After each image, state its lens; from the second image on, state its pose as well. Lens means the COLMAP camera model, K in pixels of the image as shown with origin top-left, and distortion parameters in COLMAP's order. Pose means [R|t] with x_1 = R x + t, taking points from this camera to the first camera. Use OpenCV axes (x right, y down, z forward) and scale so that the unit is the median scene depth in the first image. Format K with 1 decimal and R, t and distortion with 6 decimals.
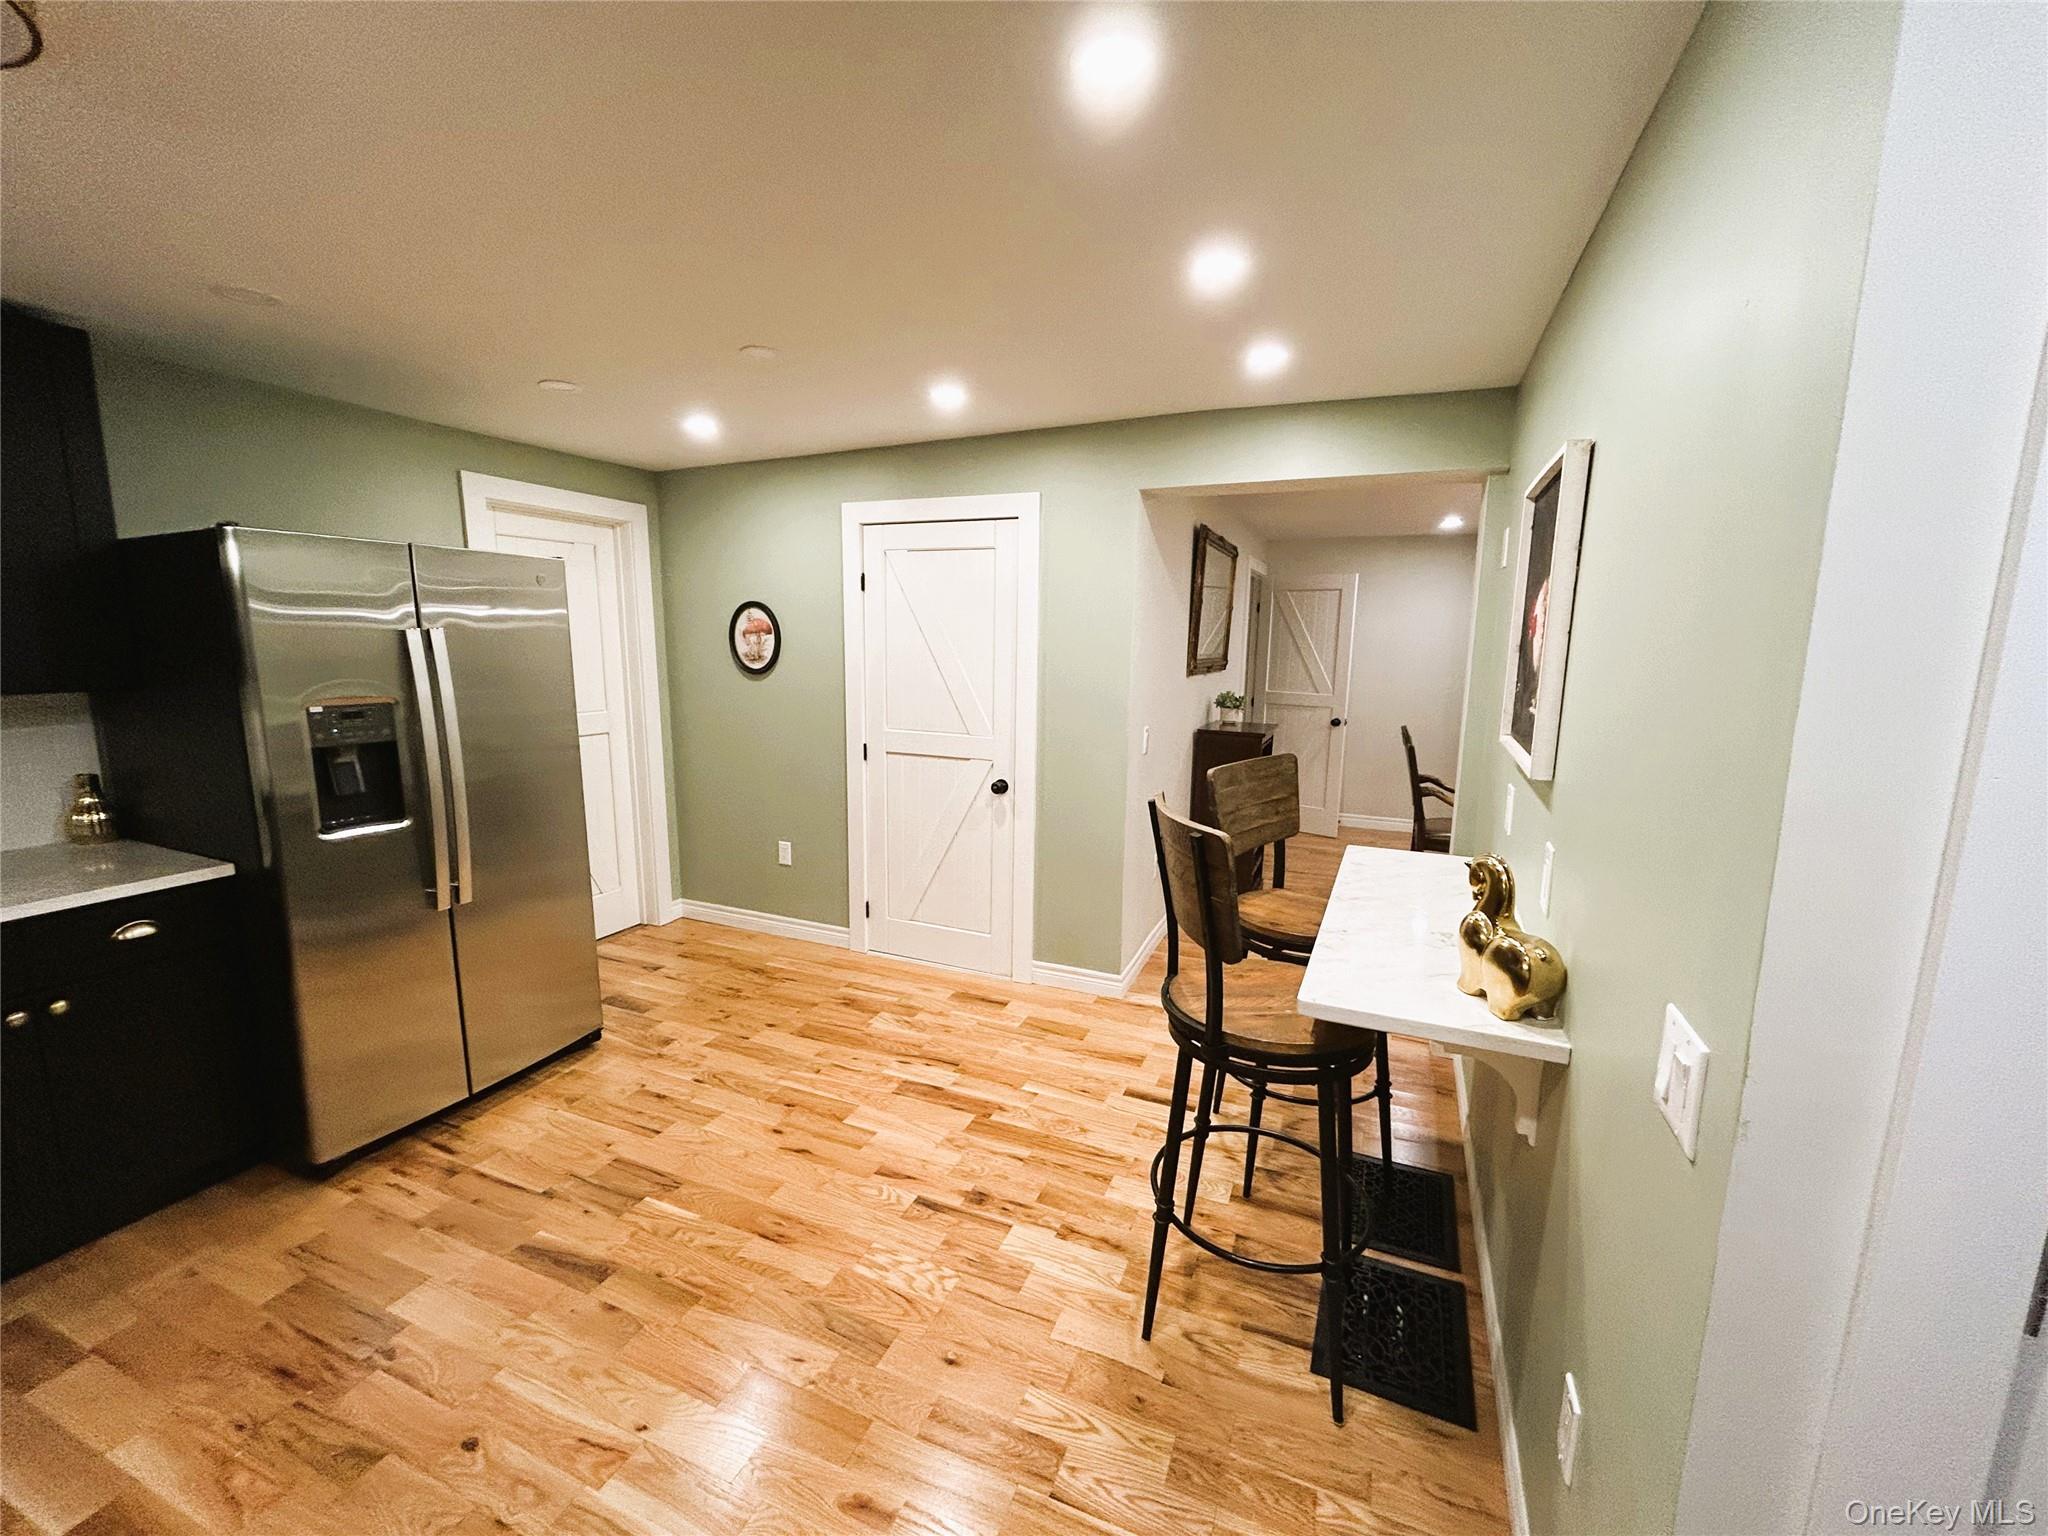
lens RADIAL K [[820.0, 0, 1019.6], [0, 820.0, 766.3], [0, 0, 1]] dist [0.000747, -0.000821]
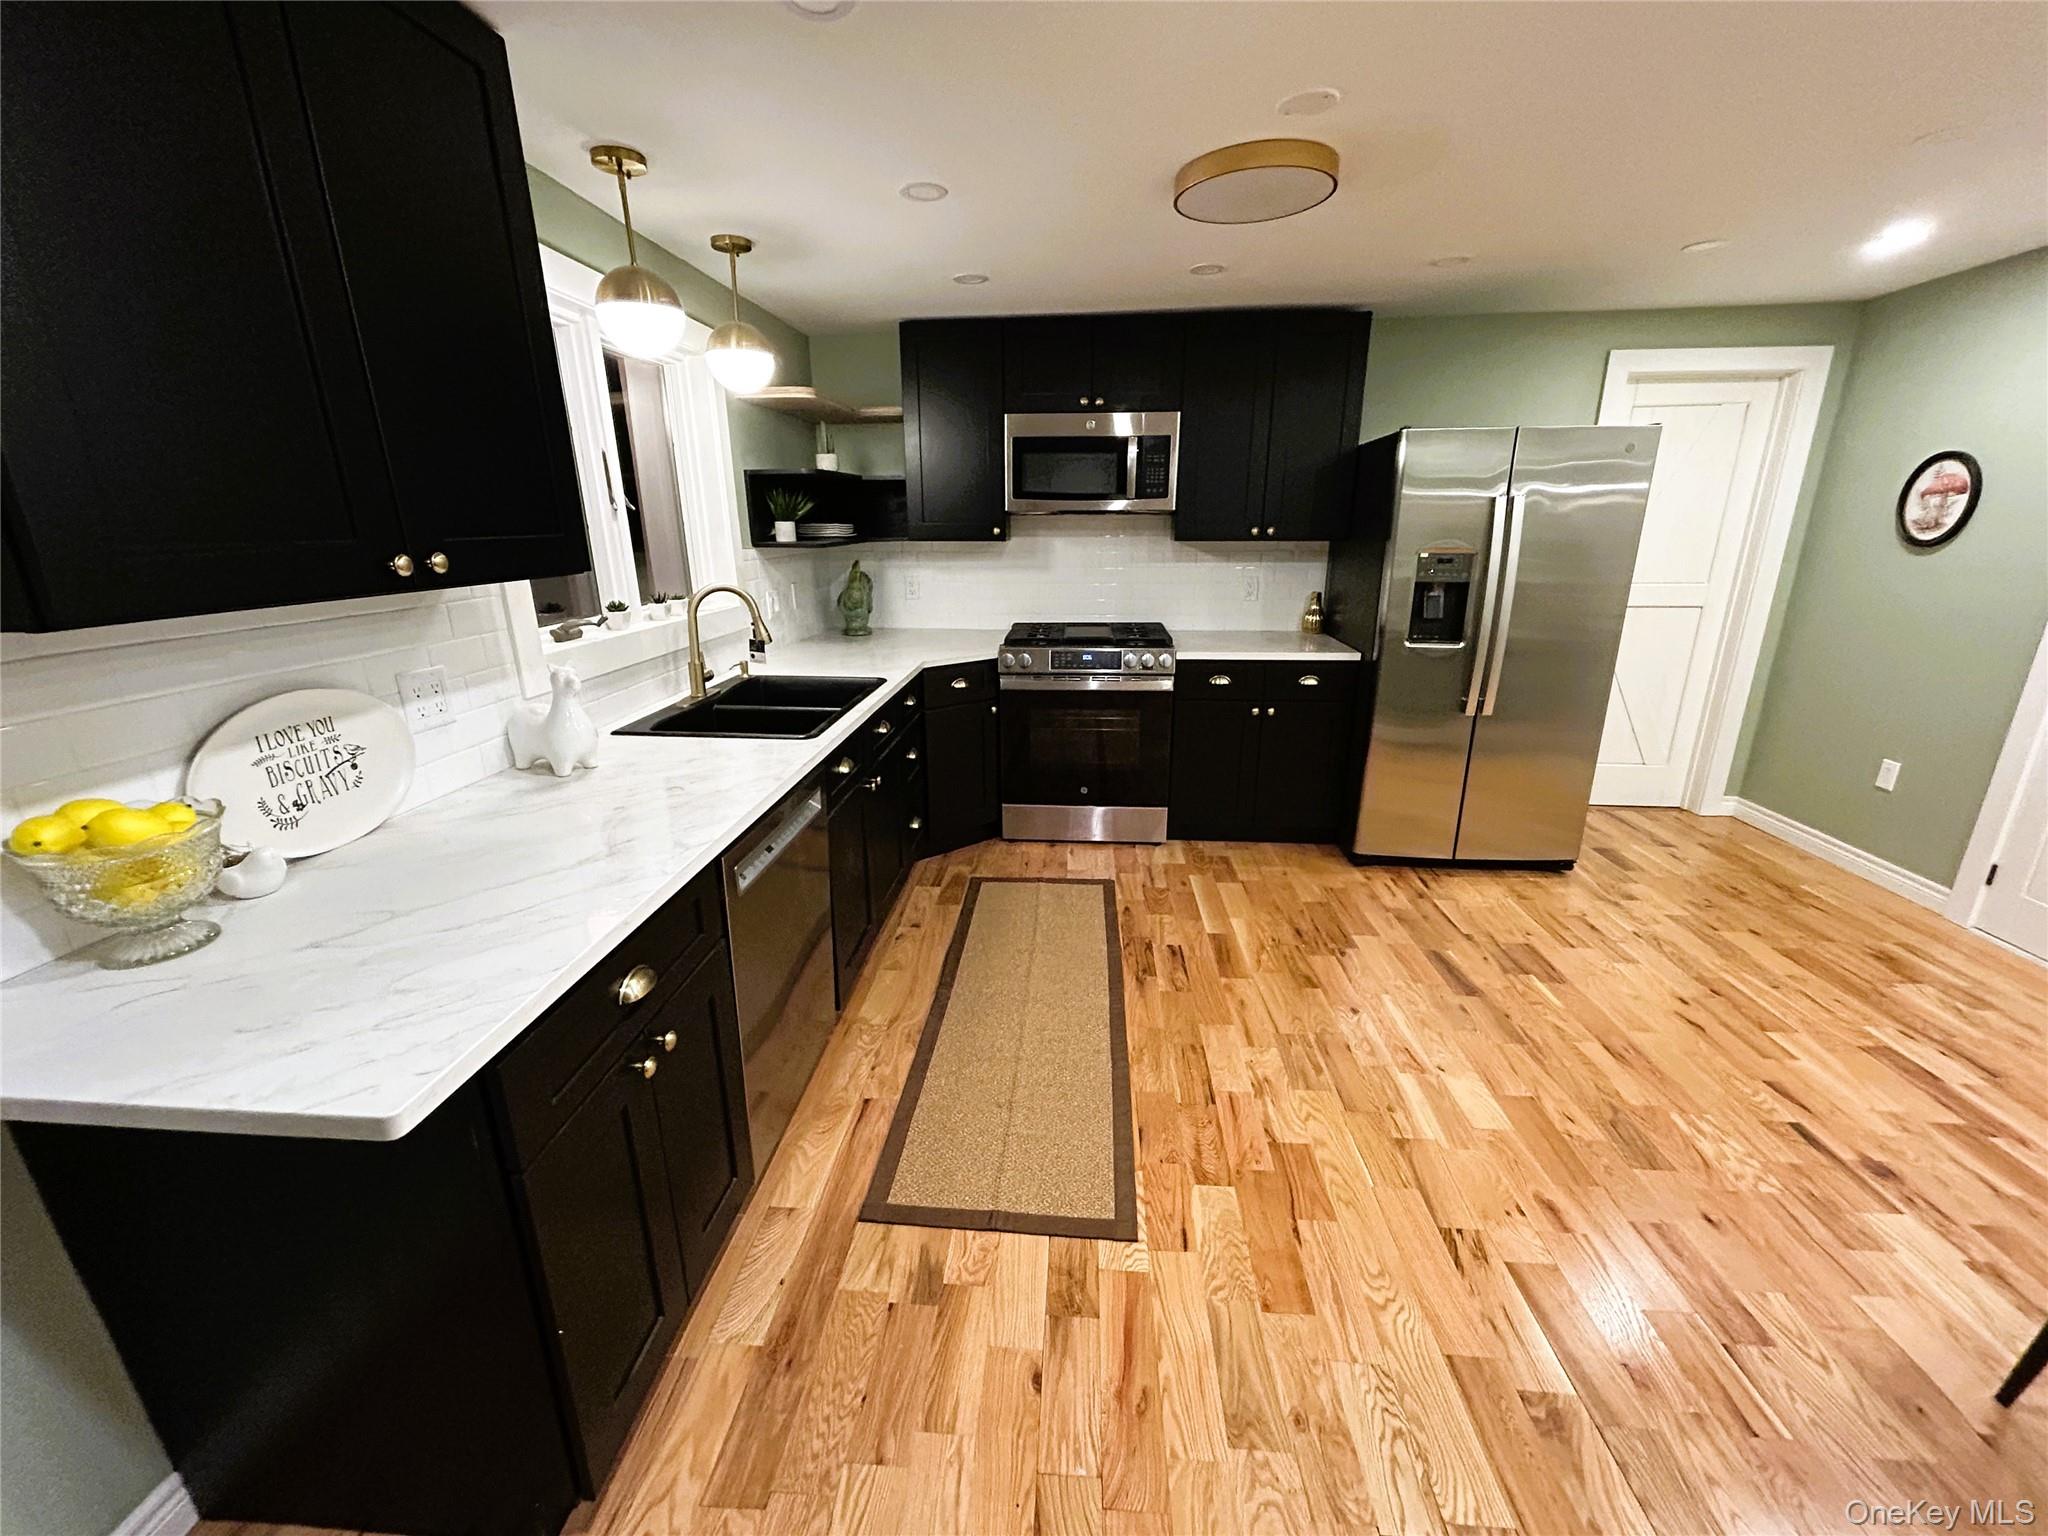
lens RADIAL K [[820.0, 0, 1019.6], [0, 820.0, 766.3], [0, 0, 1]] dist [0.000747, -0.000821]
pose [[0.305637, 0.259473, -0.916111, 0.301505], [-0.138411, 0.964039, 0.226870, 0.052111], [0.942034, 0.057460, 0.330560, -0.115896]]
